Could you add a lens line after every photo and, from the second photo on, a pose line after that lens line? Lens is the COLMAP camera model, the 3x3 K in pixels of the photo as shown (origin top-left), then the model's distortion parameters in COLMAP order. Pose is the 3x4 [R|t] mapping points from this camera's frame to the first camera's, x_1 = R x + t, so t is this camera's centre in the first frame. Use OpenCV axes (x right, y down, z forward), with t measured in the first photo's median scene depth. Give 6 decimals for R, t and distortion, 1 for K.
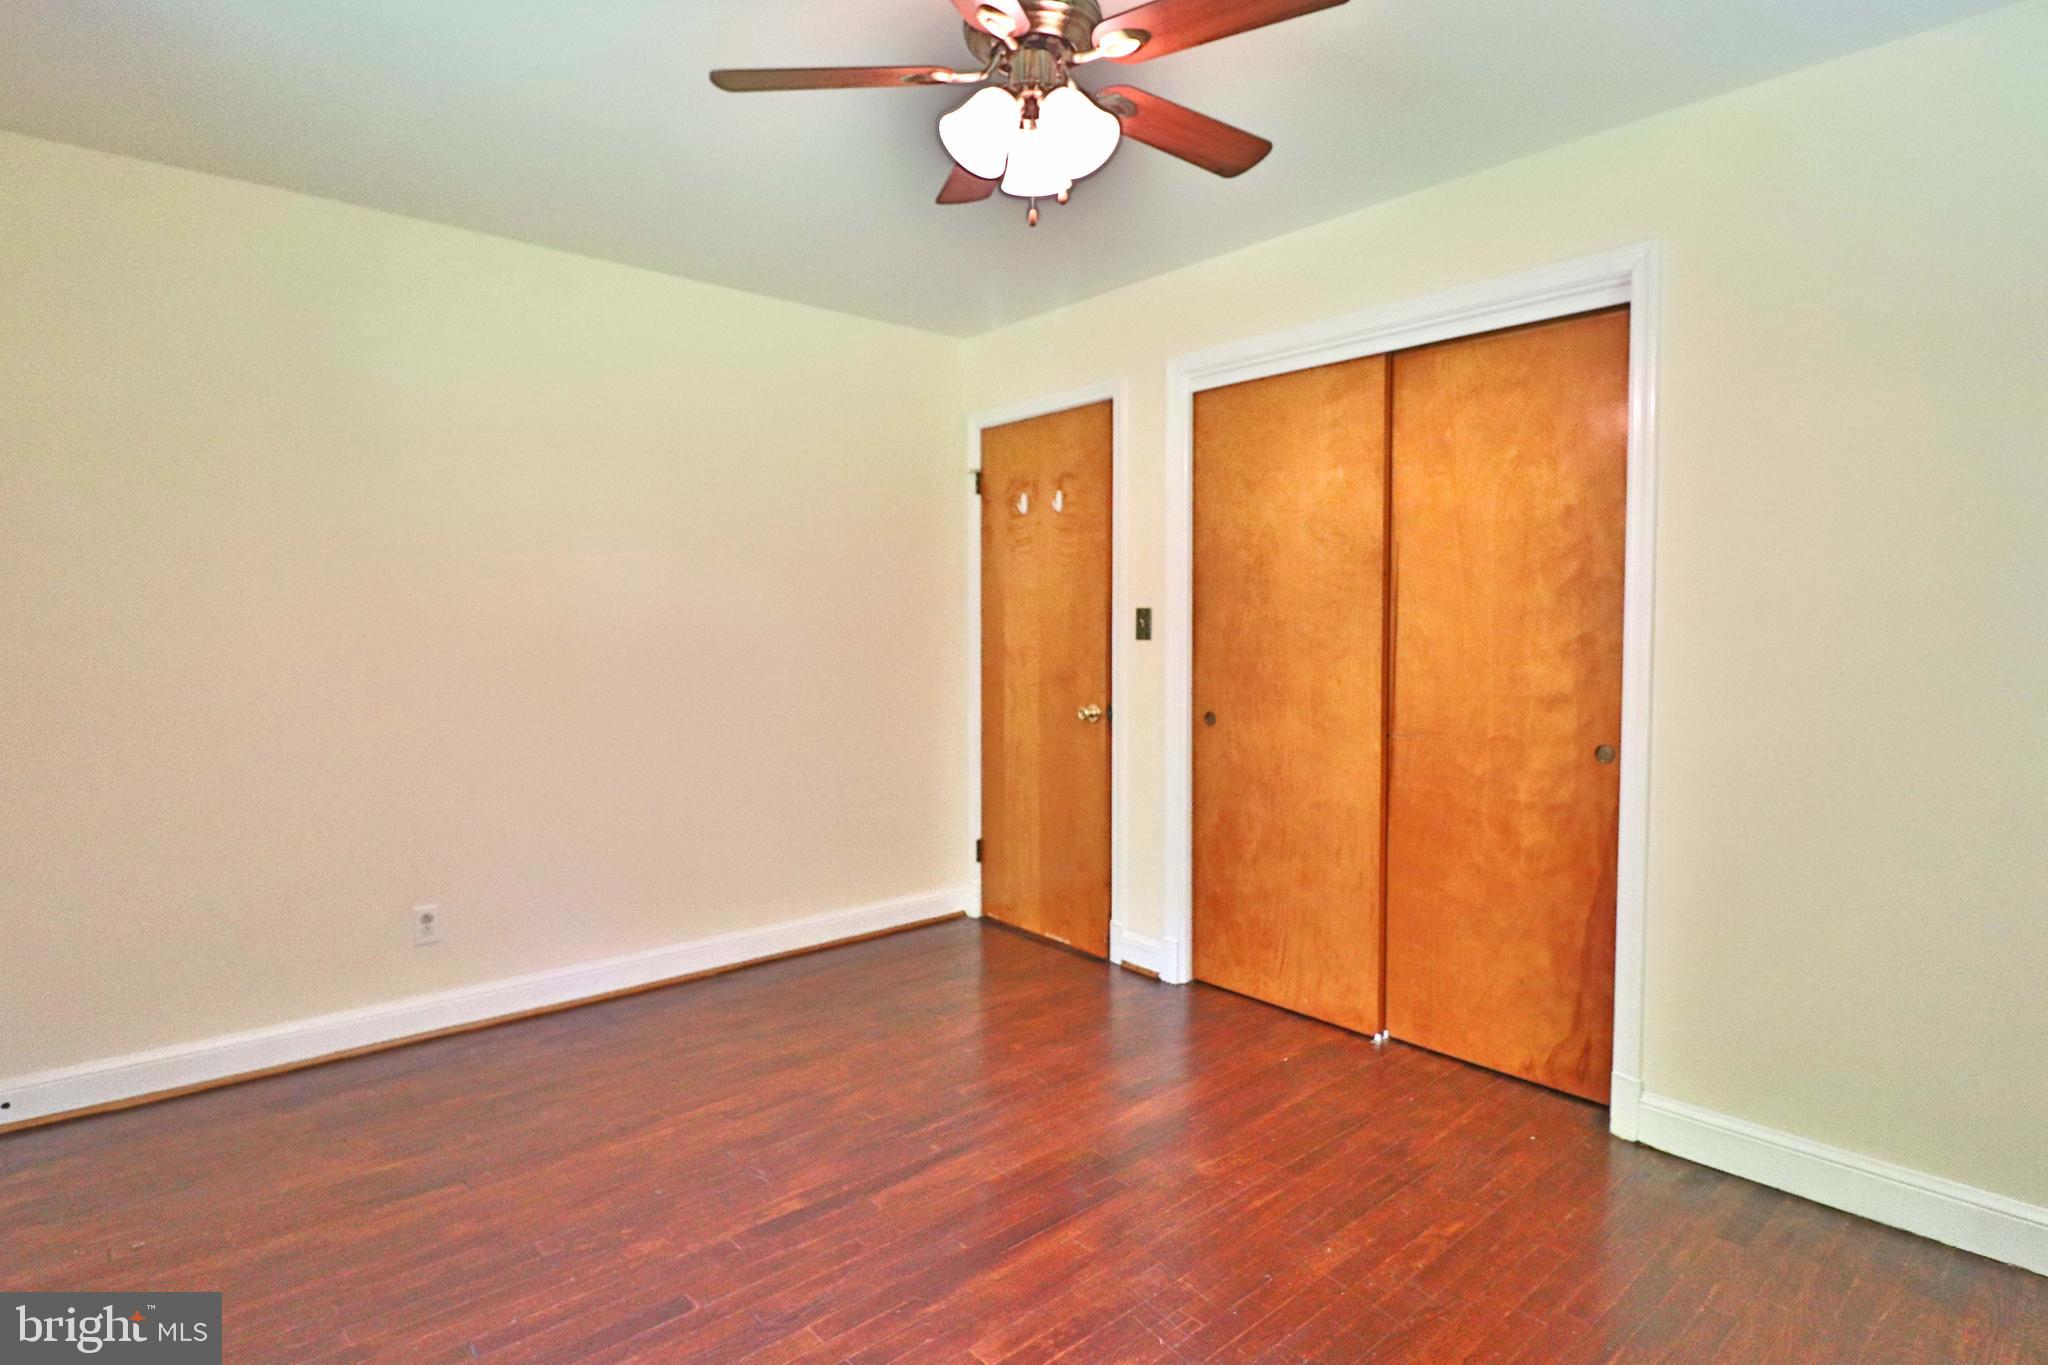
lens RADIAL K [[1056.7, 0, 1019.6], [0, 1056.7, 678.8], [0, 0, 1]] dist [-0.004241, -0.007808]
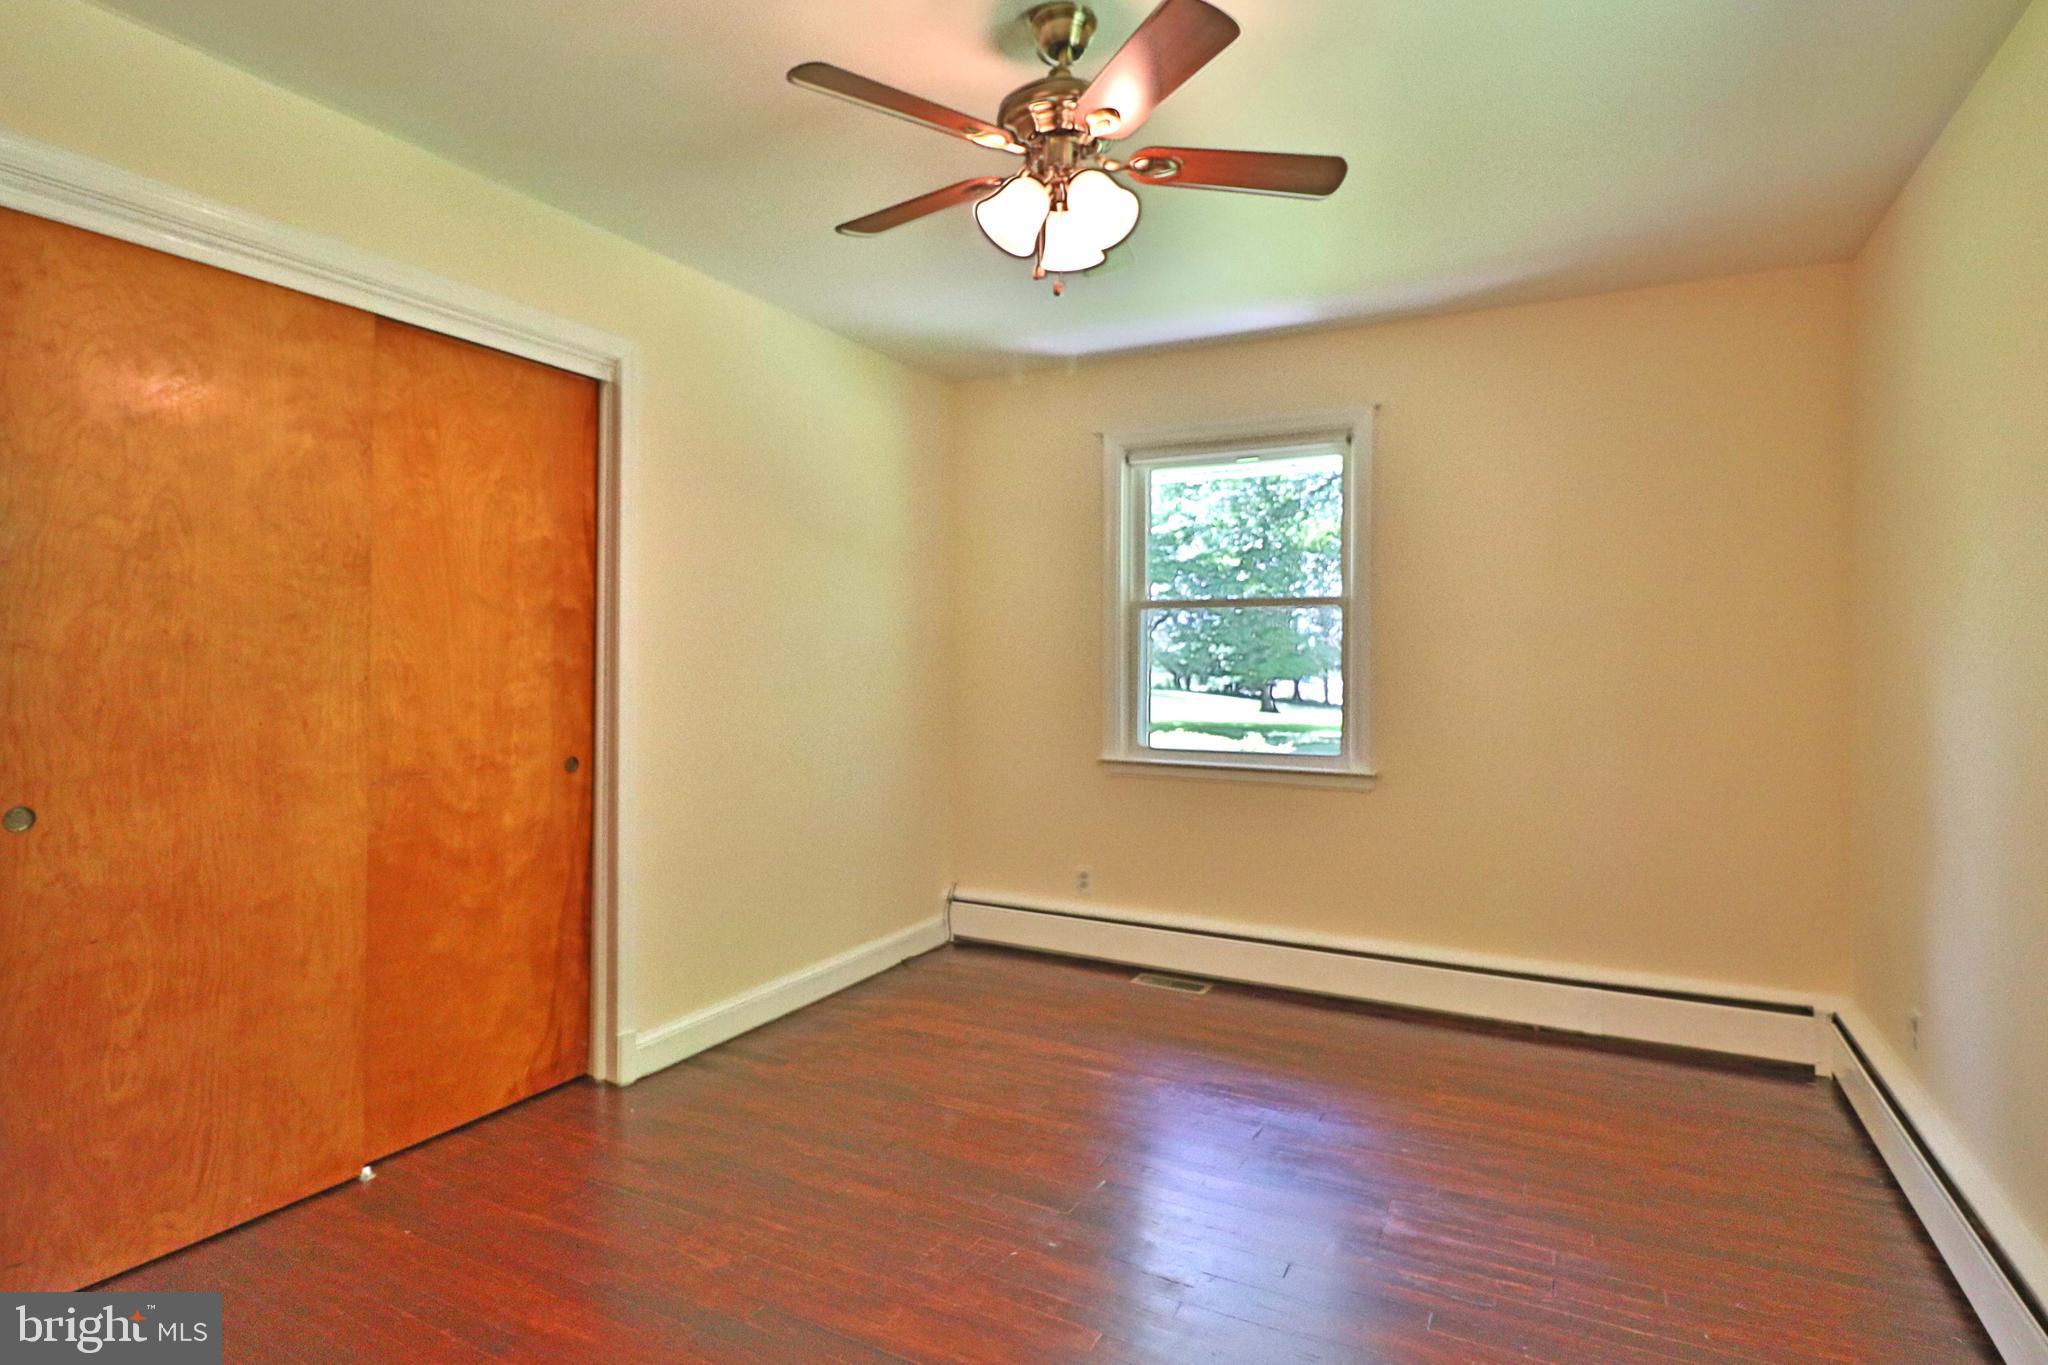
lens RADIAL K [[1056.7, 0, 1021.7], [0, 1056.7, 684.8], [0, 0, 1]] dist [-0.004241, -0.007808]
pose [[-0.351756, -0.023266, 0.935803, -0.584515], [0.047777, 0.997942, 0.042769, -0.034075], [-0.934872, 0.059754, -0.349921, 0.834953]]
